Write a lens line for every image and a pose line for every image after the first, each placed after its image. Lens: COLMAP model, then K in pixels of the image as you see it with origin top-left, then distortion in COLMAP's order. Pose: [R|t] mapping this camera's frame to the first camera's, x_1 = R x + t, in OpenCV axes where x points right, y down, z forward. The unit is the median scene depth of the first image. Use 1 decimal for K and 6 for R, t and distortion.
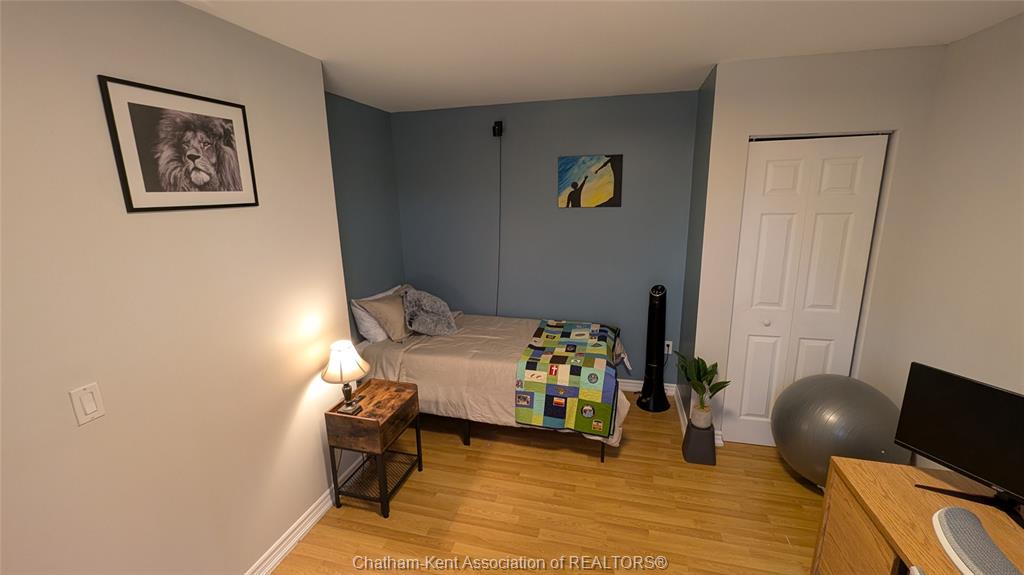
lens RADIAL K [[419.4, 0, 512.8], [0, 419.4, 285.2], [0, 0, 1]] dist [0.000651, -0.000112]
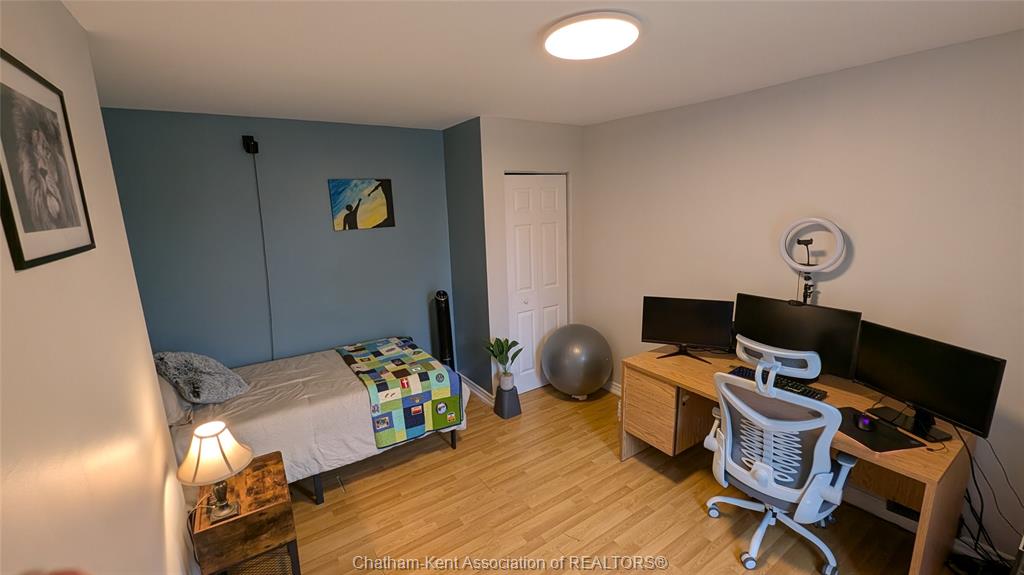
lens RADIAL K [[419.4, 0, 507.3], [0, 419.4, 285.5], [0, 0, 1]] dist [0.000651, -0.000112]
pose [[0.663296, -0.152331, 0.732690, -0.454005], [0.185387, 0.981994, 0.036334, -0.026651], [-0.725032, 0.111731, 0.679592, 0.076999]]
